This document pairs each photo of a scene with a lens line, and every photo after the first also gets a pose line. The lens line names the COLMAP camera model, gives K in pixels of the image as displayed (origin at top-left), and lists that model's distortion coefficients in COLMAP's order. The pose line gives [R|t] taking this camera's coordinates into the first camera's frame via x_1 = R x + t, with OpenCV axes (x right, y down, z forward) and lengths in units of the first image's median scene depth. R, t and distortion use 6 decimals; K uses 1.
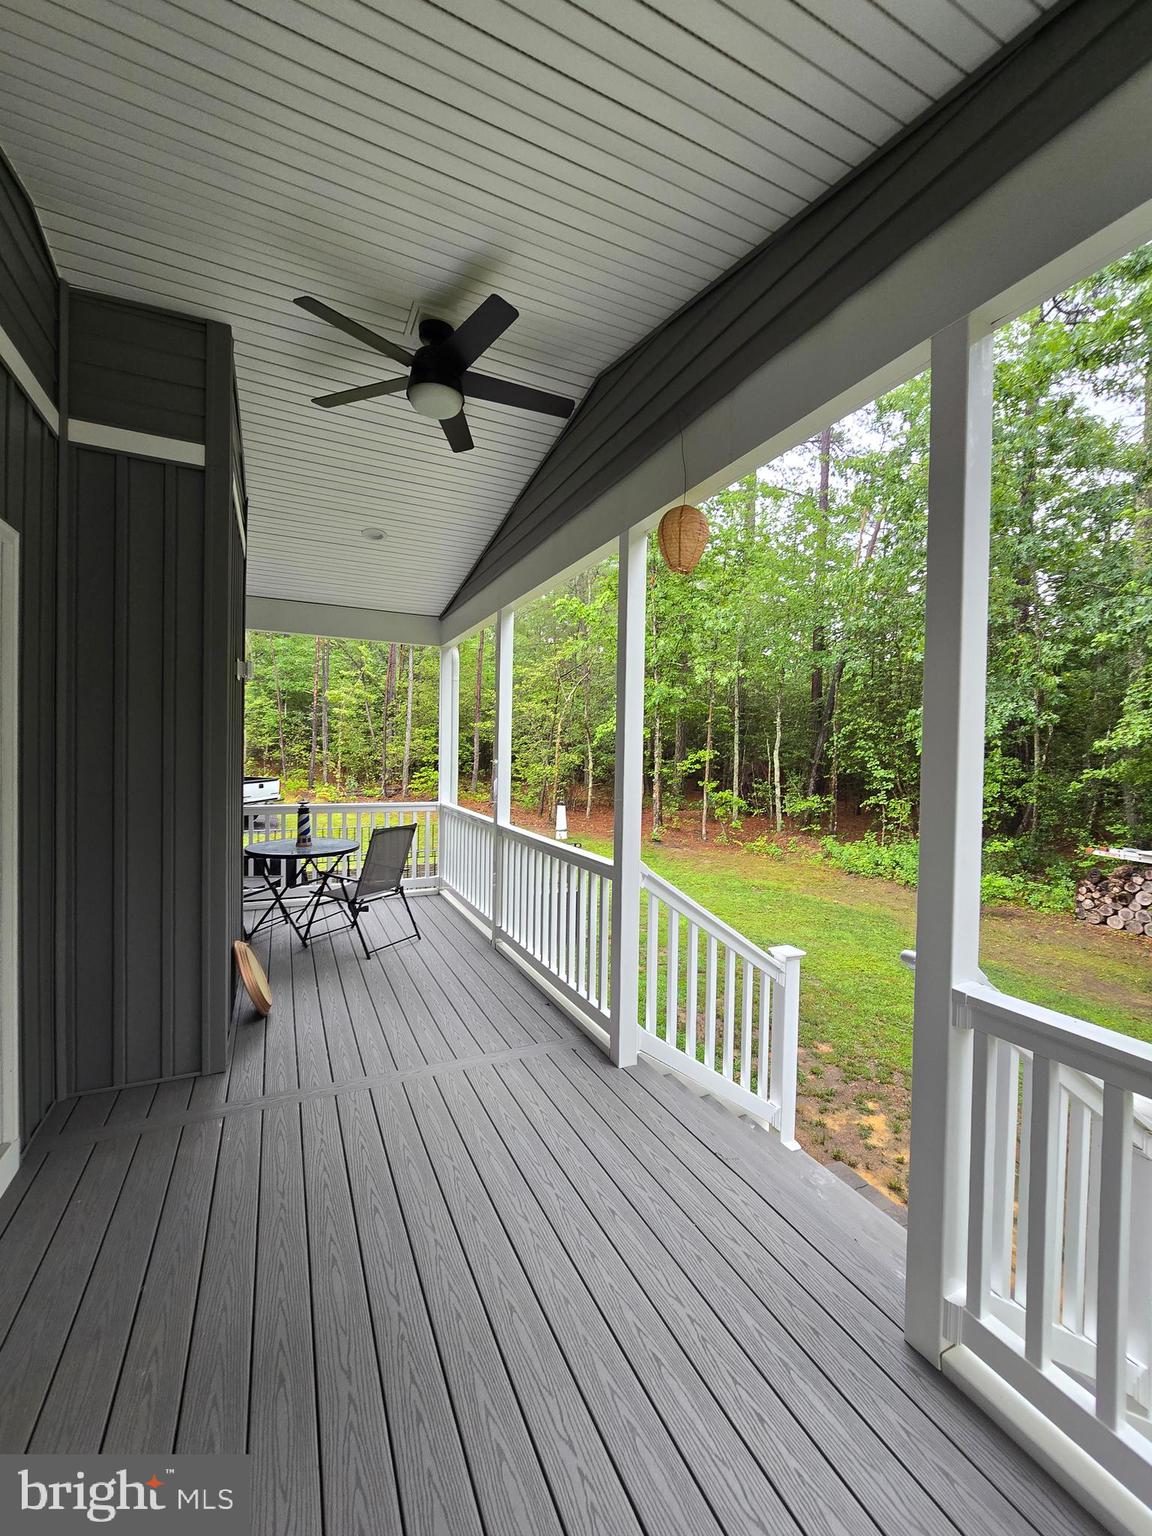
lens RADIAL K [[630.1, 0, 581.0], [0, 630.1, 761.4], [0, 0, 1]] dist [-0.005517, 0.000951]
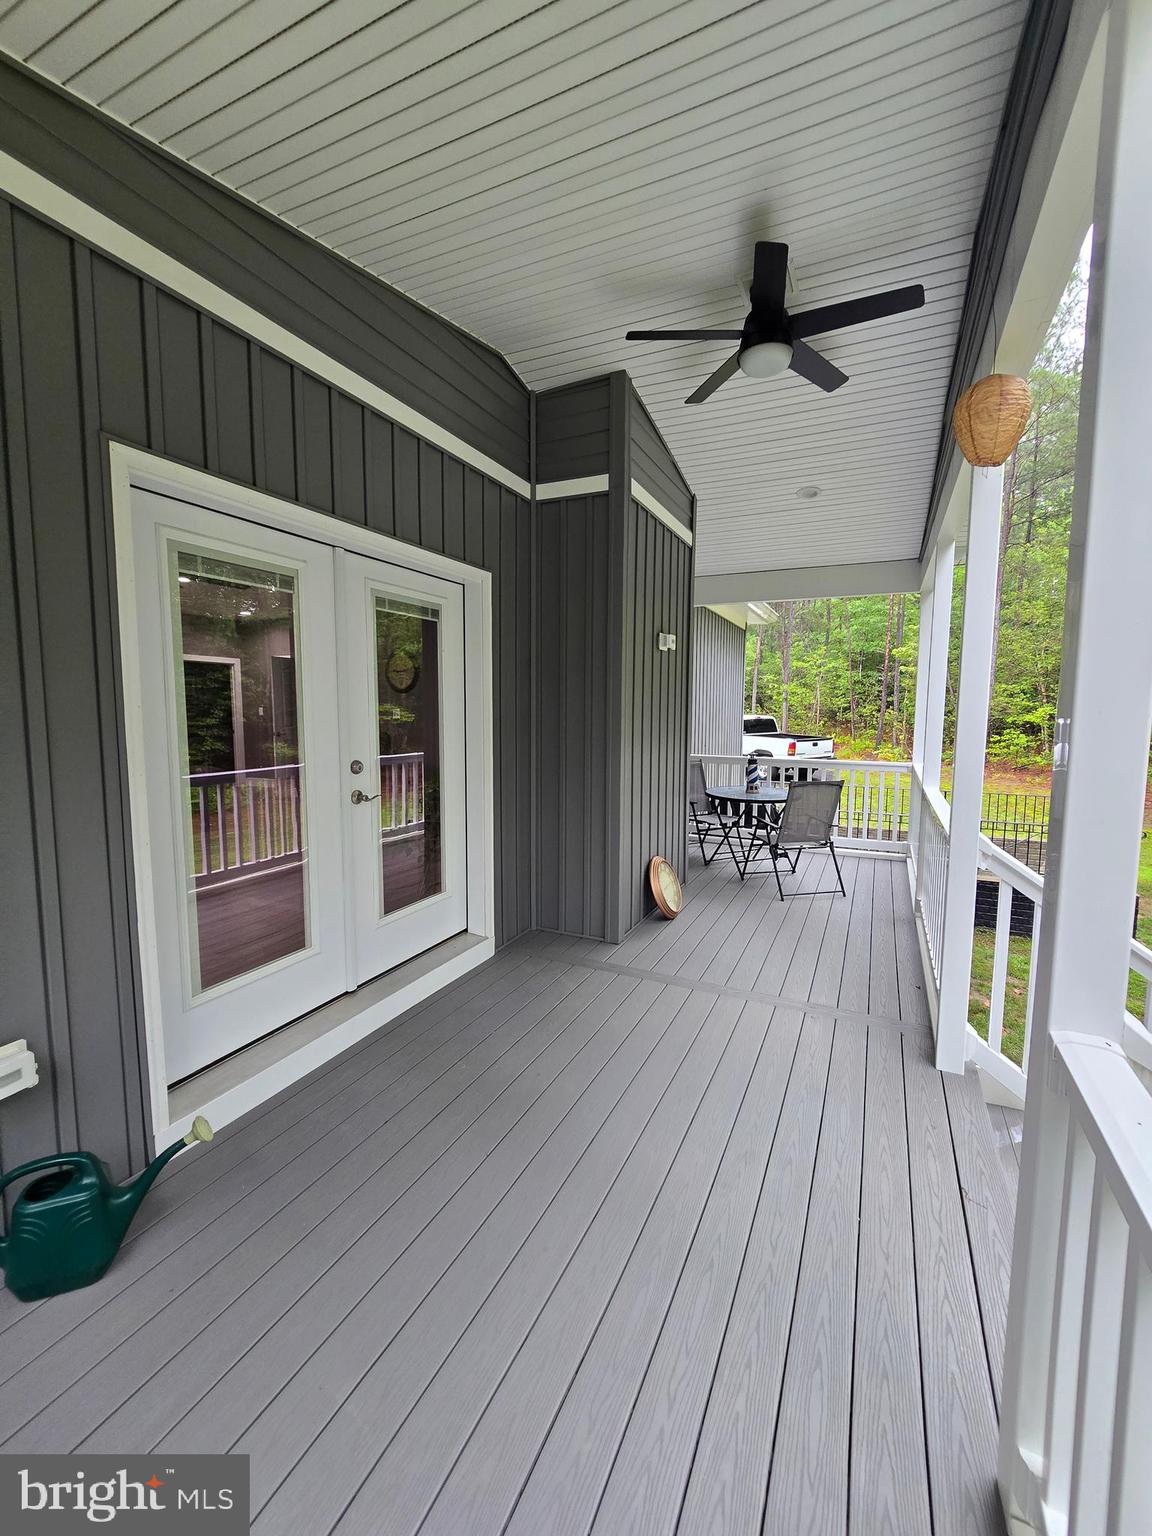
lens RADIAL K [[630.1, 0, 585.1], [0, 630.1, 768.6], [0, 0, 1]] dist [-0.005517, 0.000951]
pose [[0.633190, 0.060762, -0.771608, 0.266148], [-0.004995, 0.997214, 0.074429, 0.009009], [0.773981, -0.043273, 0.631729, 0.065242]]
